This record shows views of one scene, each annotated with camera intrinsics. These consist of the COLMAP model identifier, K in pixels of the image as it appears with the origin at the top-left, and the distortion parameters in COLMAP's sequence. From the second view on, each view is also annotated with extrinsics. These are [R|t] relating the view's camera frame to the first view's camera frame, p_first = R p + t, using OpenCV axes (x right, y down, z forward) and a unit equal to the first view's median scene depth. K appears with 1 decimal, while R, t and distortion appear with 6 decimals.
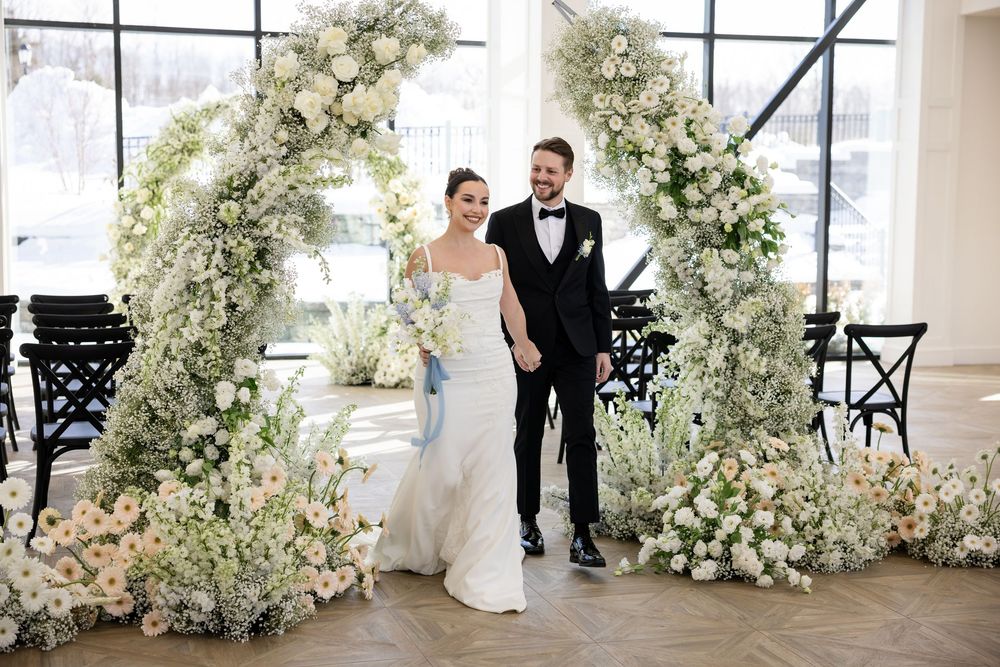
lens RADIAL K [[1417.3, 0, 490.6], [0, 1417.3, 332.9], [0, 0, 1]] dist [0.101774, 0.000000]
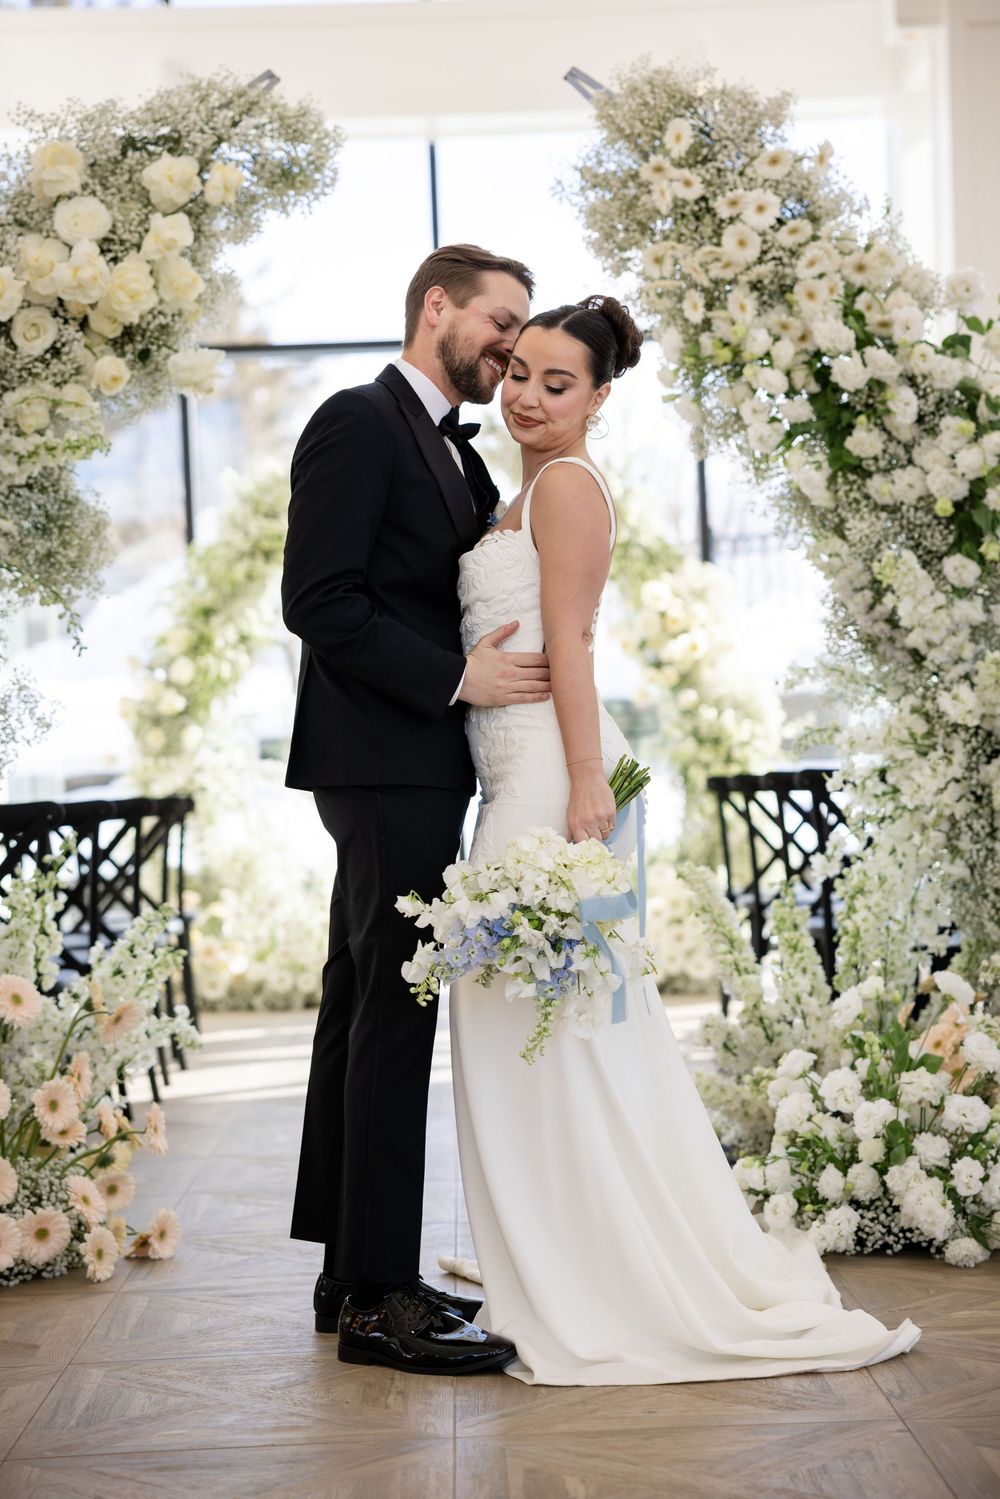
lens RADIAL K [[2737.6, 0, 489.0], [0, 2737.6, 748.1], [0, 0, 1]] dist [0.216086, 0.000000]
pose [[0.961841, -0.049544, -0.269086, 0.270284], [0.023261, 0.994715, -0.100004, 0.093537], [0.272619, 0.089929, 0.957910, 0.107791]]
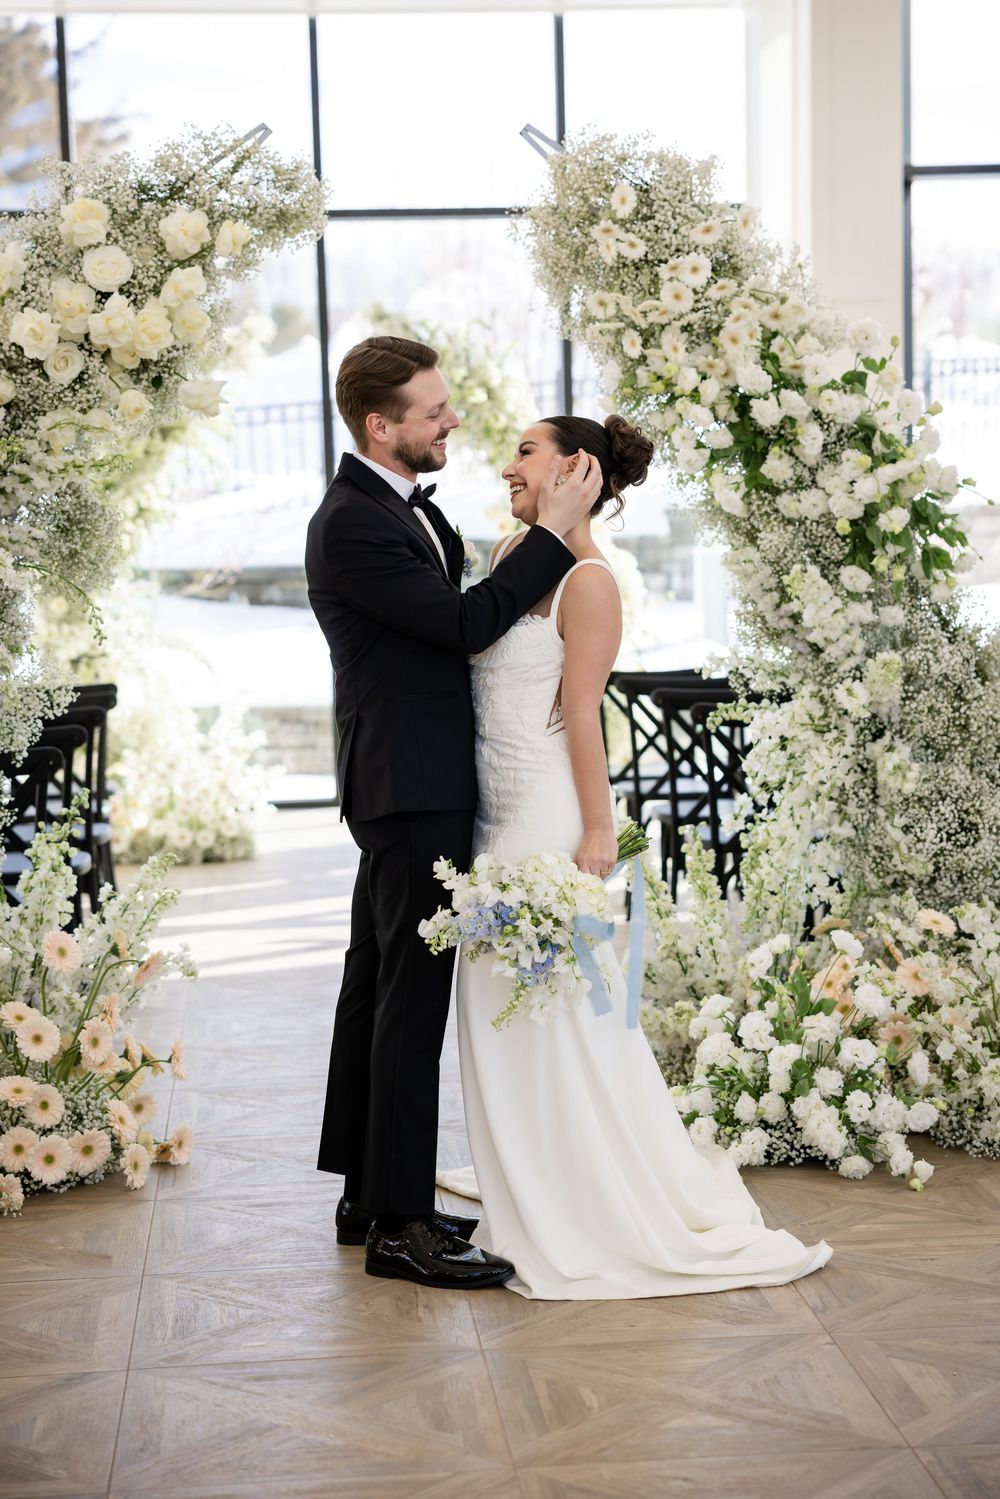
lens RADIAL K [[2737.6, 0, 504.6], [0, 2737.6, 747.3], [0, 0, 1]] dist [0.216086, 0.000000]
pose [[0.980506, -0.017596, -0.195702, 0.252020], [0.015575, 0.999808, -0.011864, 0.021926], [0.195873, 0.008584, 0.980592, -0.060790]]
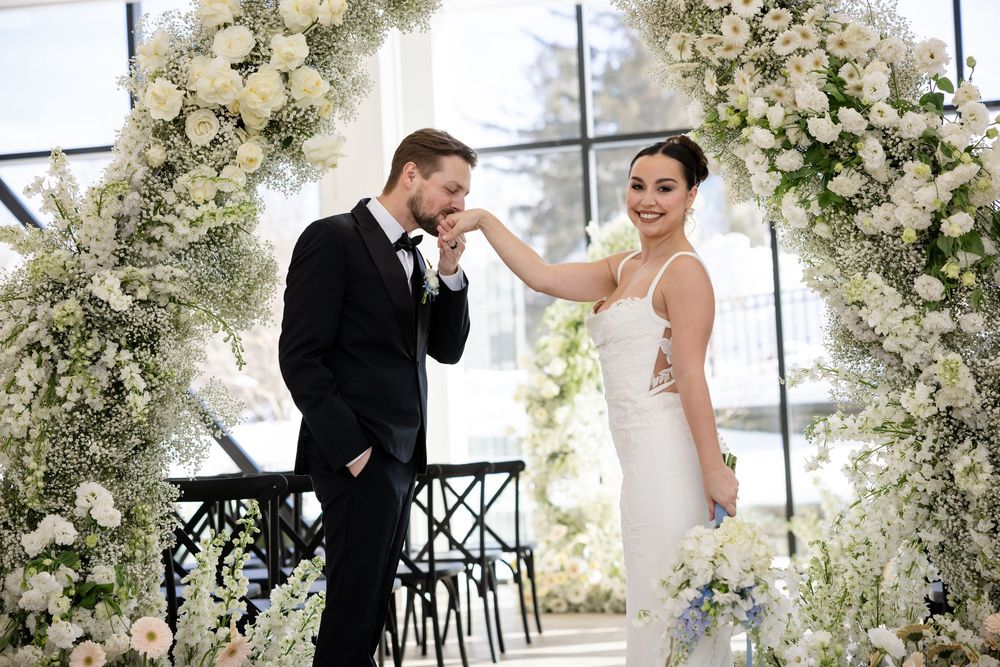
lens RADIAL K [[1826.3, 0, 503.0], [0, 1826.3, 338.5], [0, 0, 1]] dist [0.216086, 0.000000]
pose [[0.866983, -0.078088, -0.492181, 0.394679], [0.008424, 0.989802, -0.142201, 0.070449], [0.498266, 0.119139, 0.858799, 0.309317]]
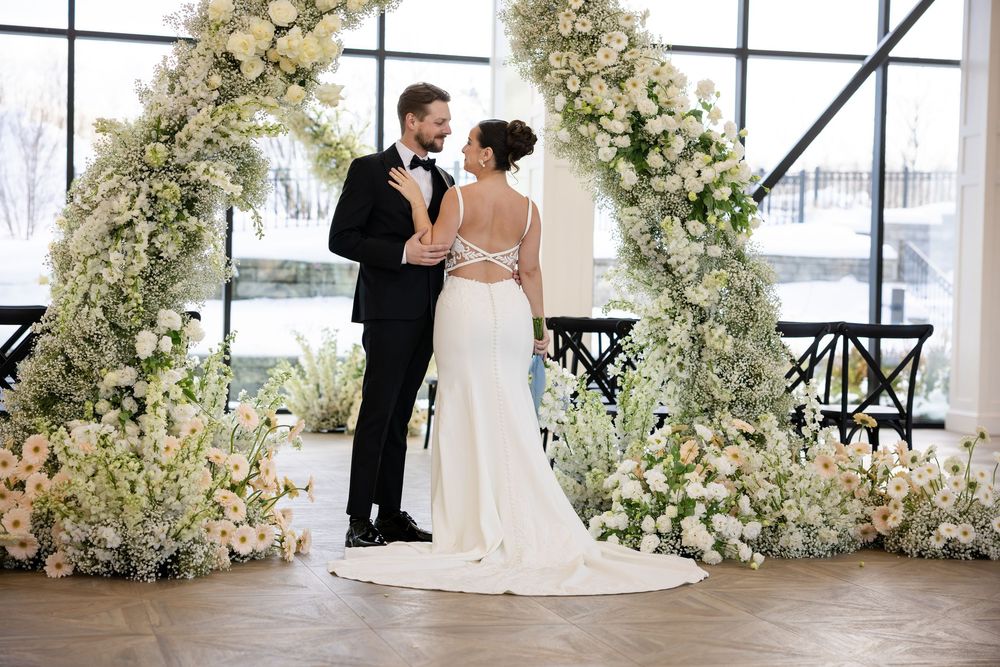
lens RADIAL K [[1737.7, 0, 485.5], [0, 1737.7, 326.5], [0, 0, 1]] dist [0.194347, 0.000000]
pose [[0.999422, 0.015818, -0.030093, 0.068590], [-0.018136, 0.996759, -0.078375, 0.107465], [0.028755, 0.078875, 0.996470, -0.148084]]
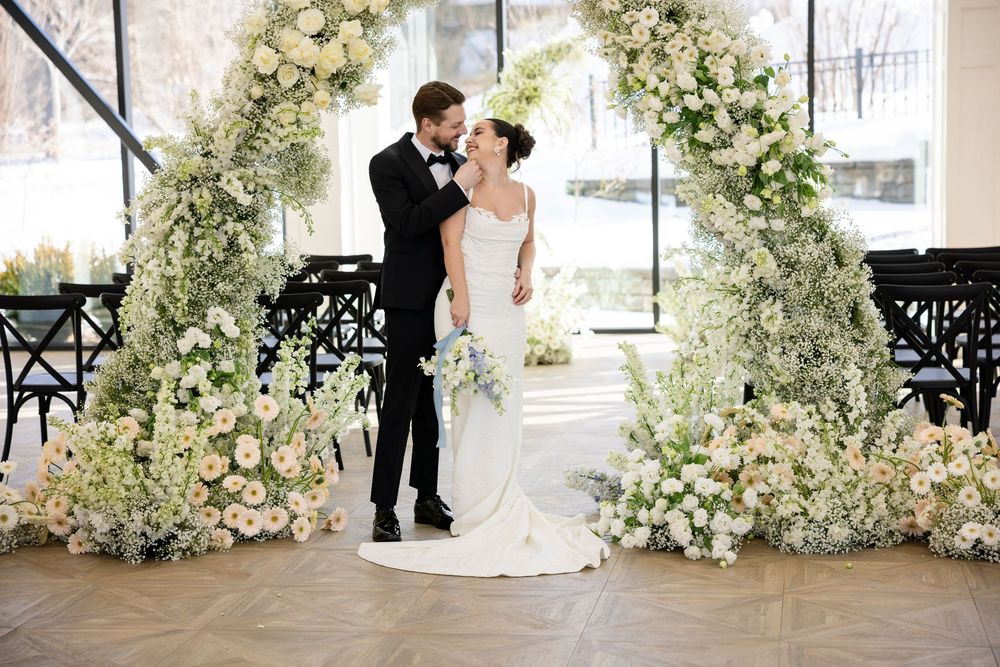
lens RADIAL K [[1826.3, 0, 513.2], [0, 1826.3, 327.6], [0, 0, 1]] dist [0.216086, 0.000000]
pose [[0.904099, 0.013859, -0.427098, 0.549726], [-0.011816, 0.999903, 0.007433, 0.019063], [0.427159, -0.001673, 0.904175, -0.116917]]
